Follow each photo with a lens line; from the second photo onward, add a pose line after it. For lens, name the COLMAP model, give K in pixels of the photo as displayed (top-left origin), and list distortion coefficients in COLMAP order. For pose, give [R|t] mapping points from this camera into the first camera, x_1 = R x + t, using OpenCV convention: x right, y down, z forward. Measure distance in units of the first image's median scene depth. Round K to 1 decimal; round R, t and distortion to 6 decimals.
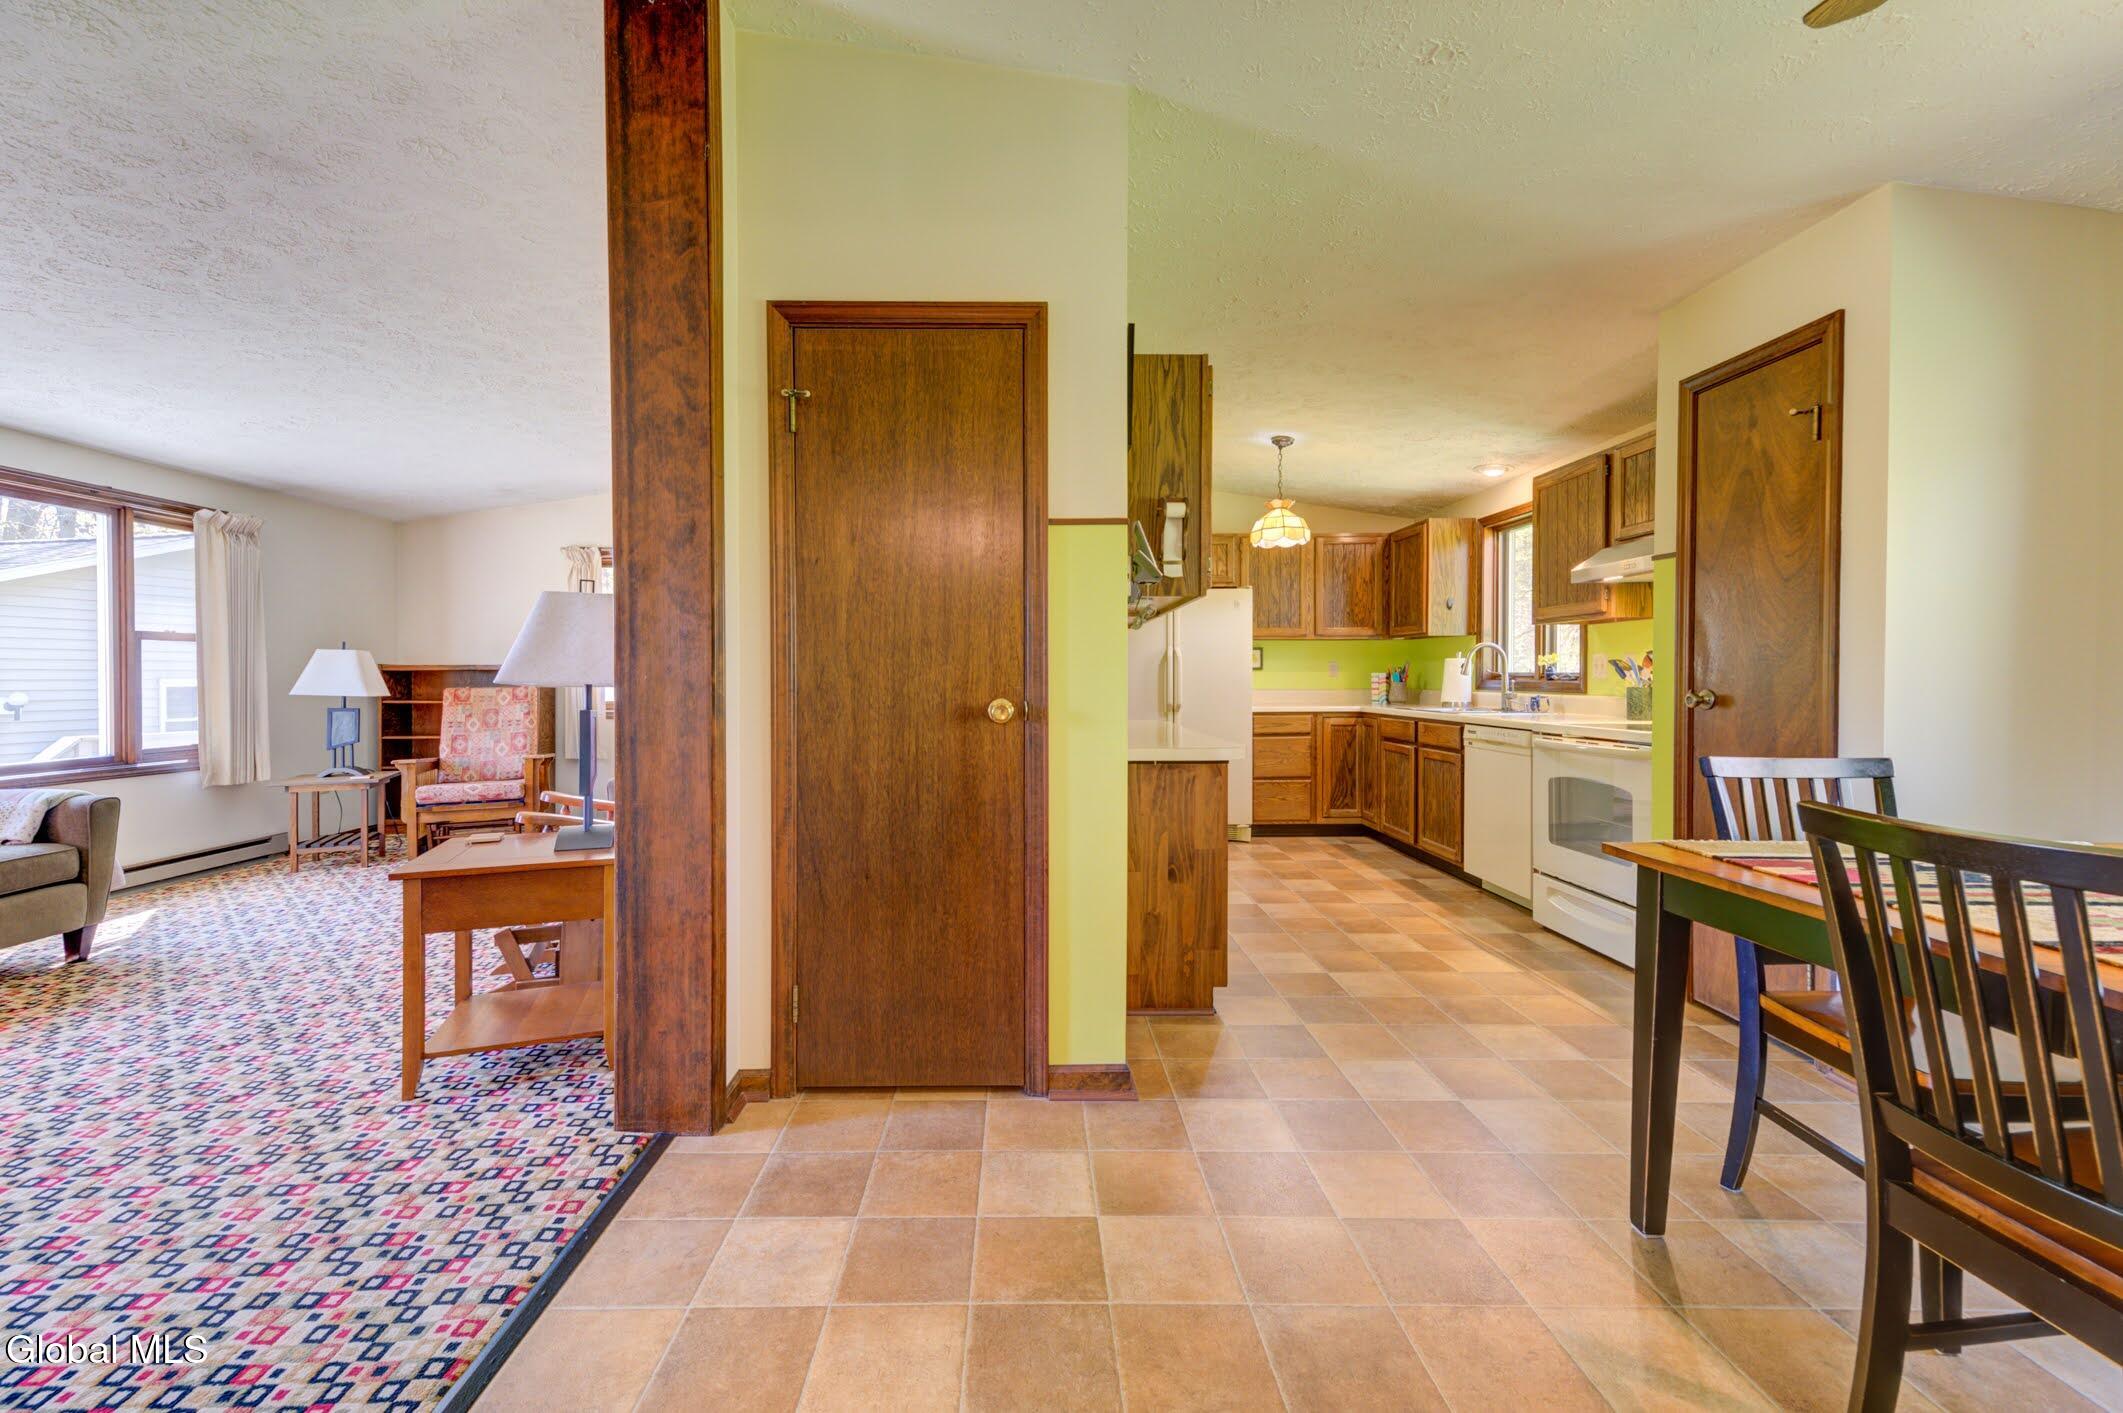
lens RADIAL K [[881.0, 0, 1012.2], [0, 881.0, 689.0], [0, 0, 1]] dist [0.014582, 0.000298]
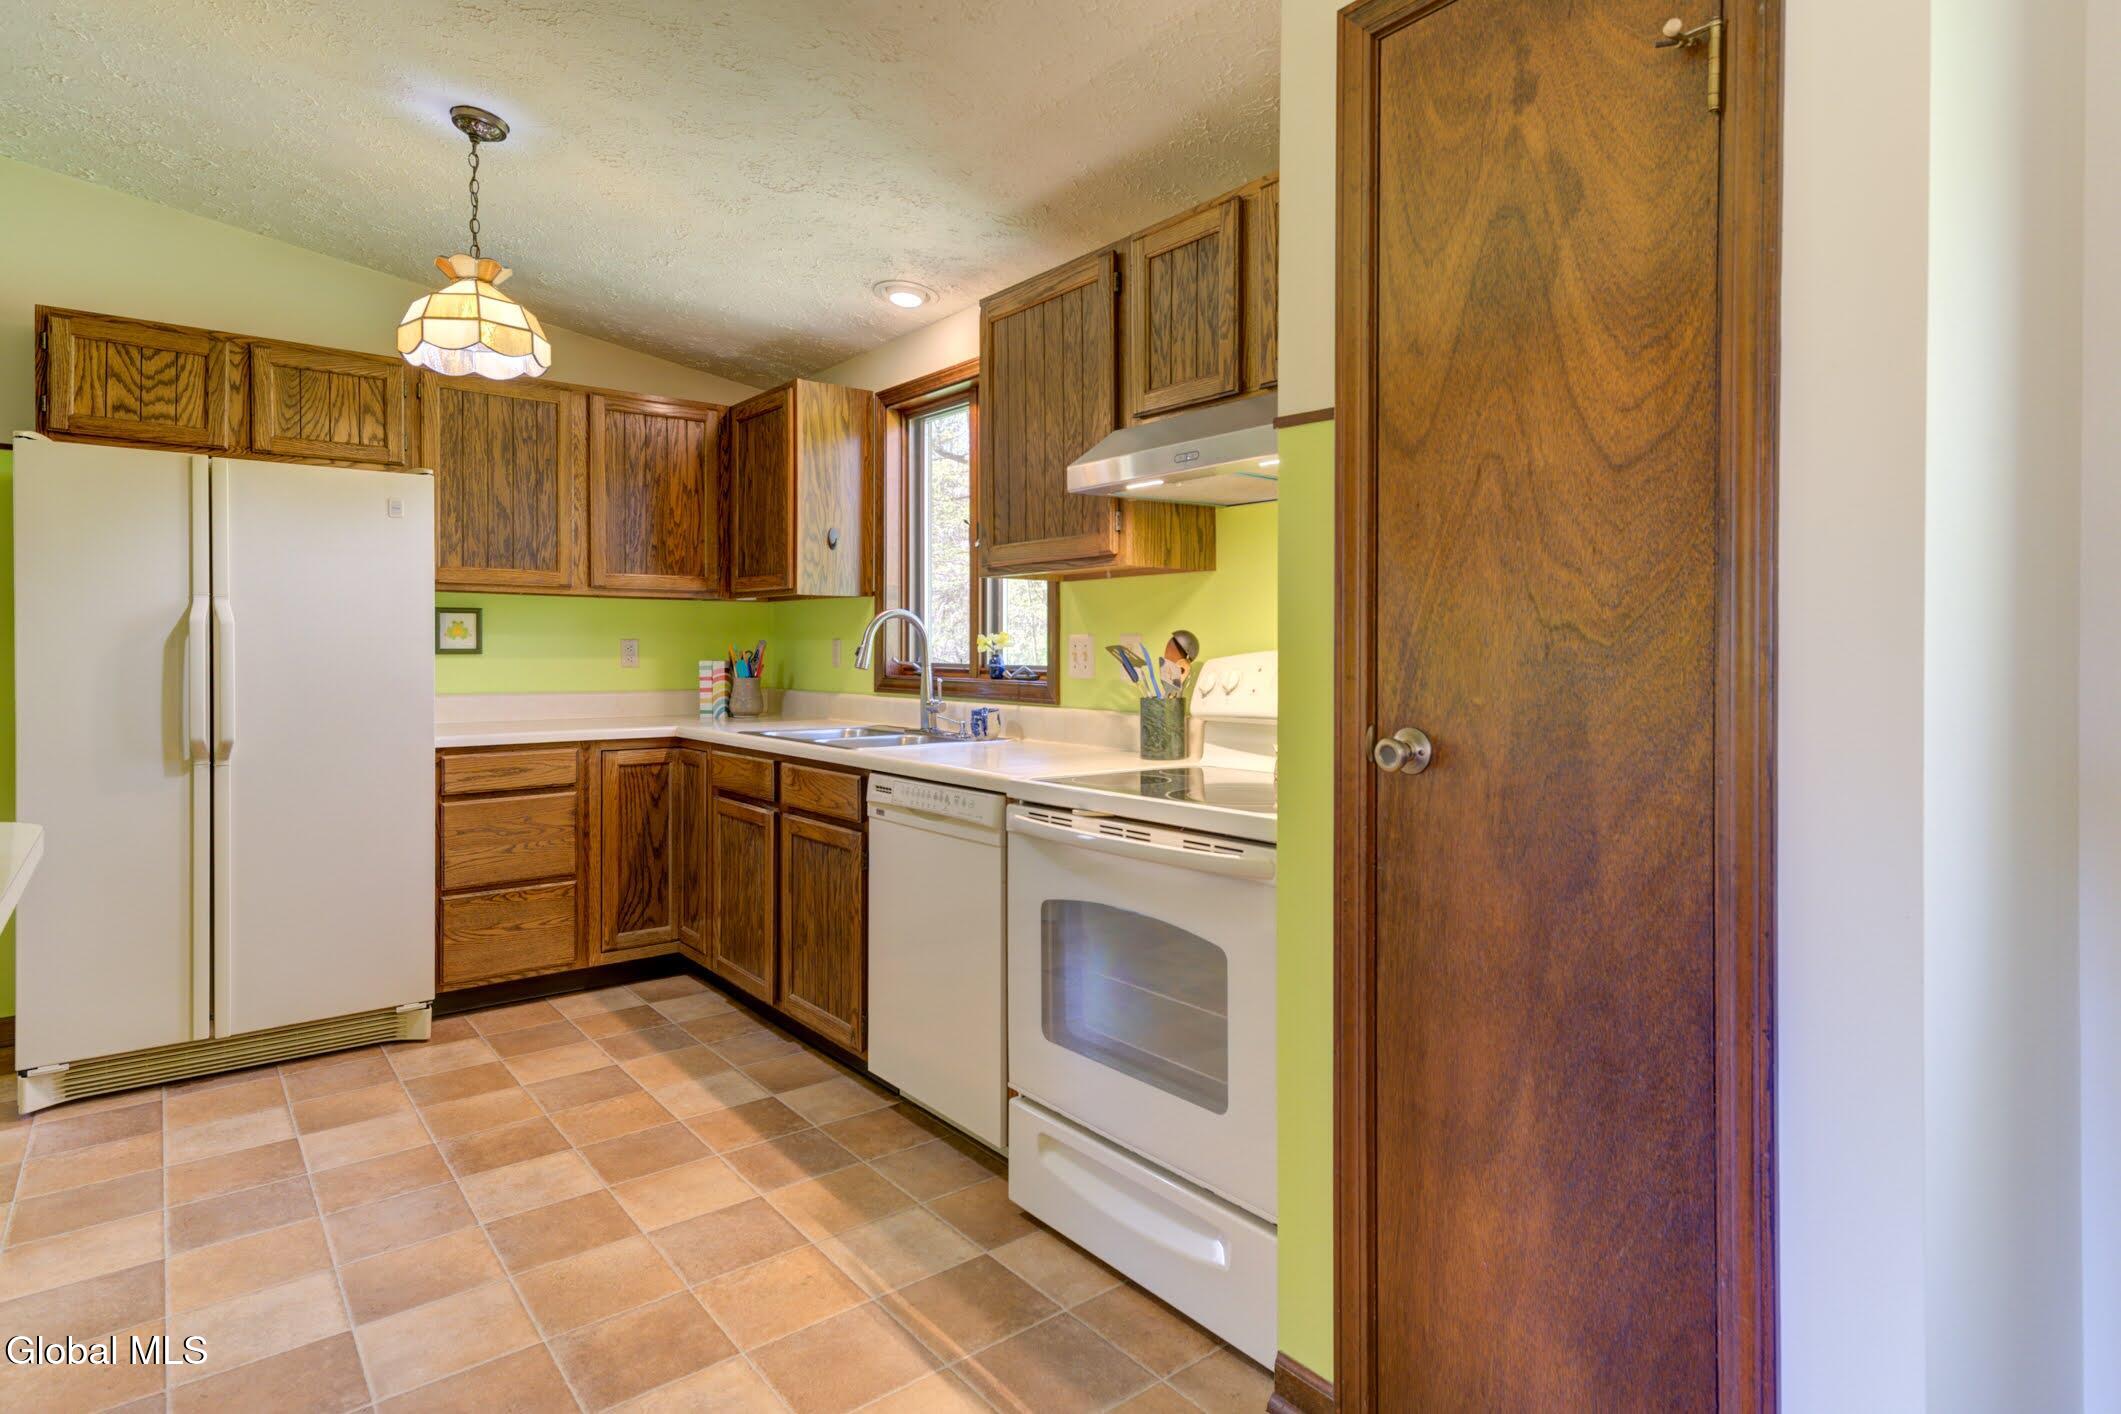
lens RADIAL K [[1139.0, 0, 1061.9], [0, 1139.0, 657.7], [0, 0, 1]] dist [0.022436, -0.000002]
pose [[0.780966, 0.000363, 0.624573, 0.179807], [0.005498, 0.999957, -0.007456, -0.017247], [-0.624549, 0.009257, 0.780930, 0.394768]]
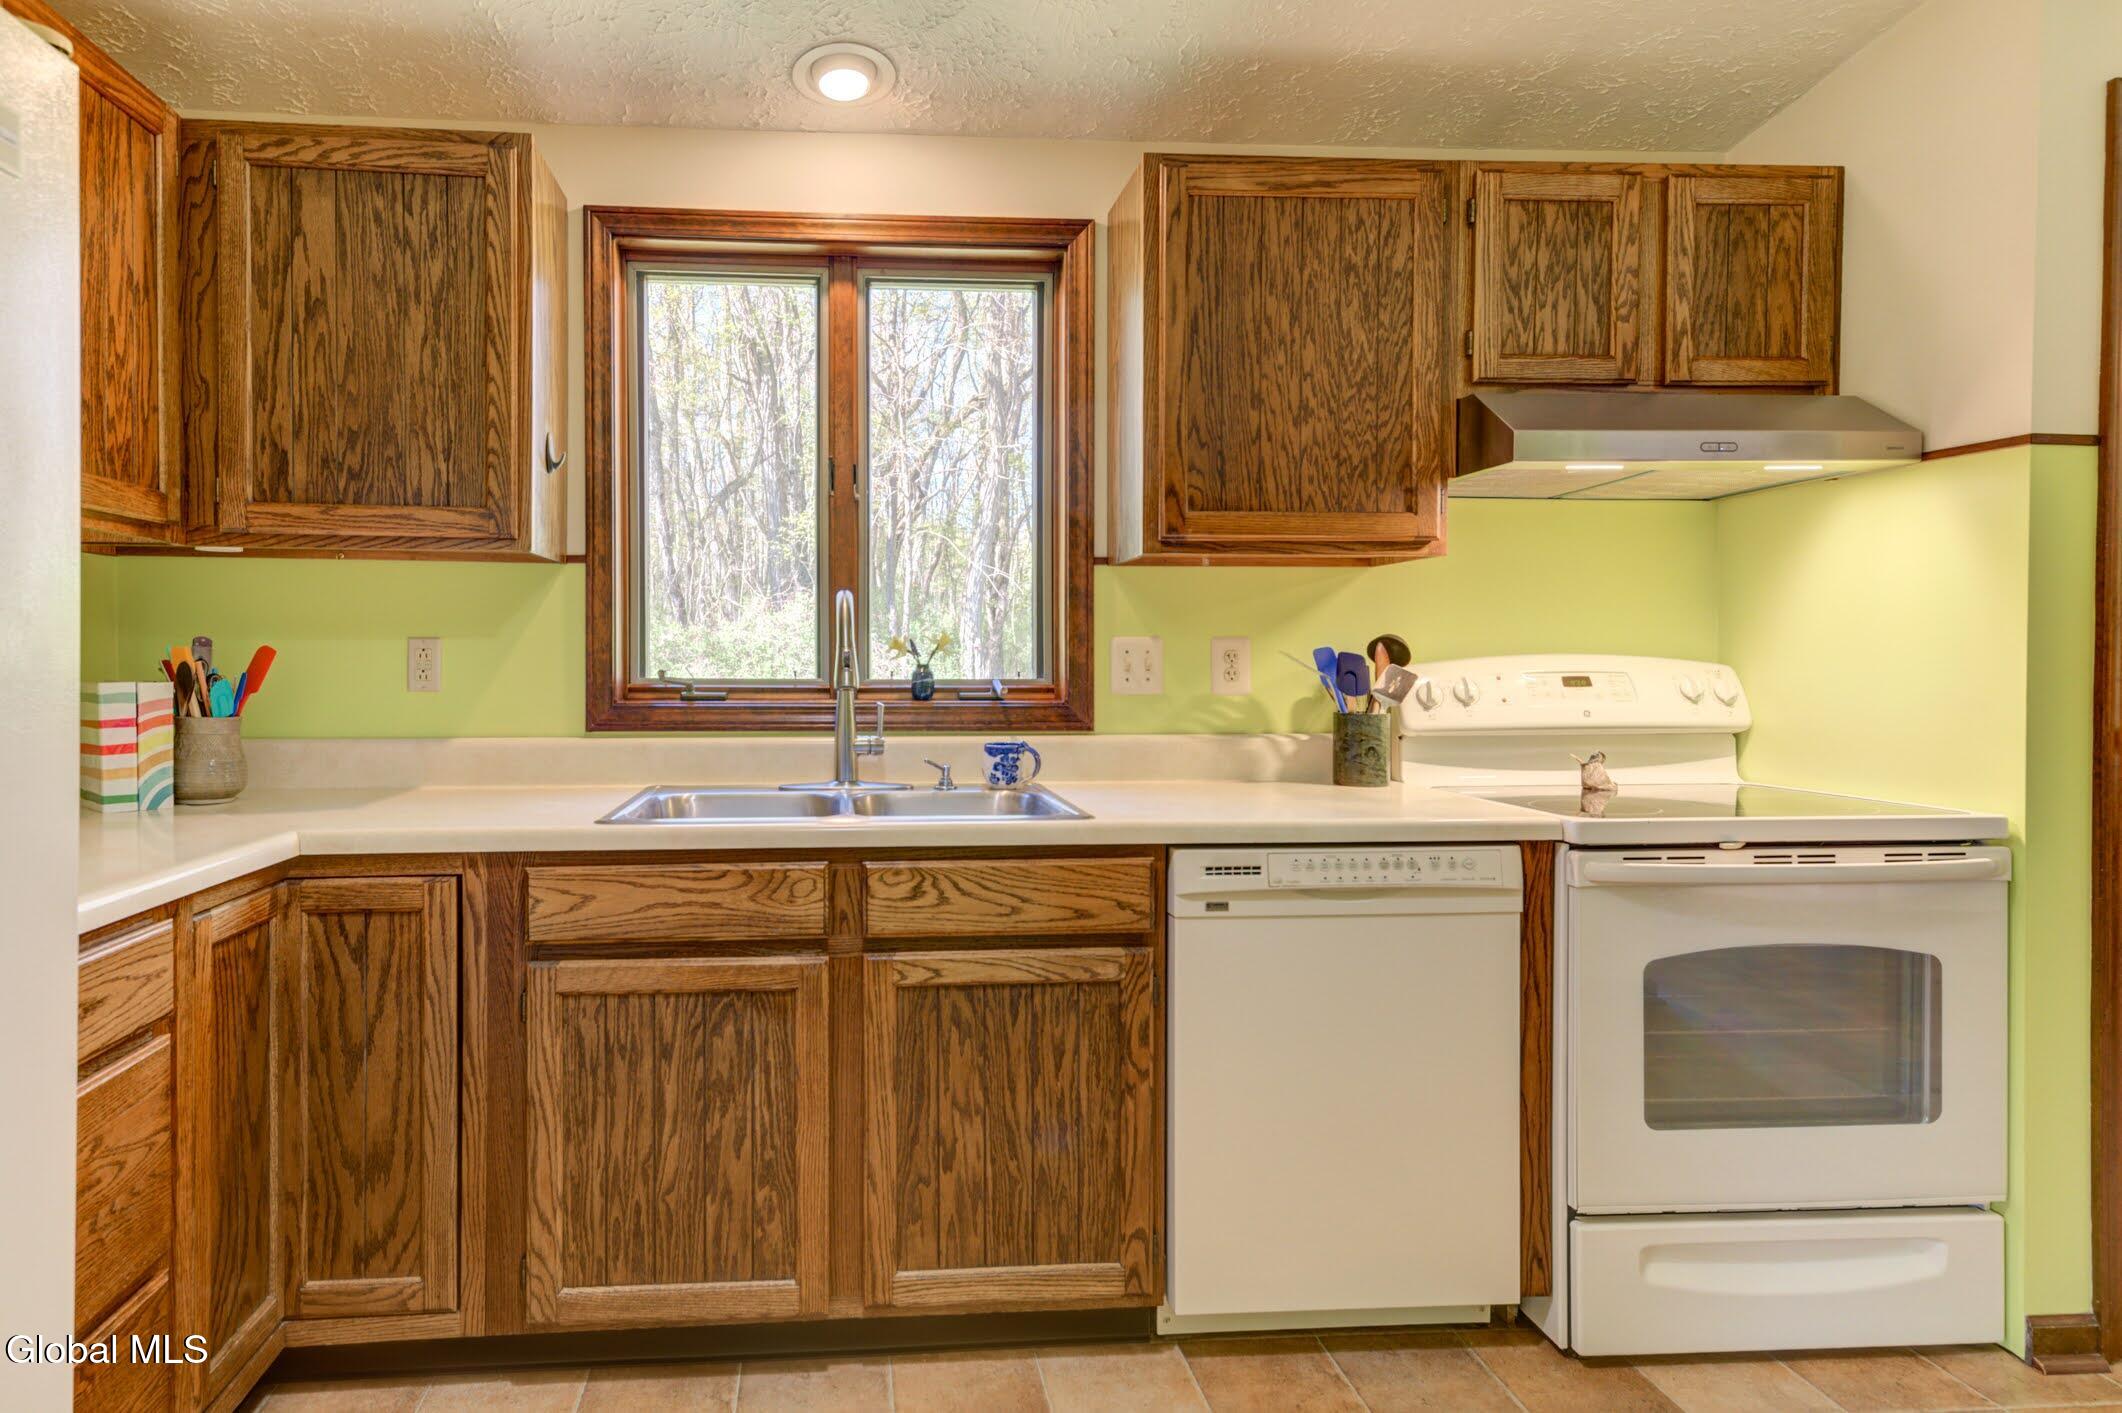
lens RADIAL K [[1130.8, 0, 1062.4], [0, 1130.8, 681.3], [0, 0, 1]] dist [0.020662, -0.000951]
pose [[-0.075622, -0.015130, 0.997022, 0.104091], [0.016206, 0.999734, 0.016401, -0.024561], [-0.997005, 0.017398, -0.075357, 0.973023]]
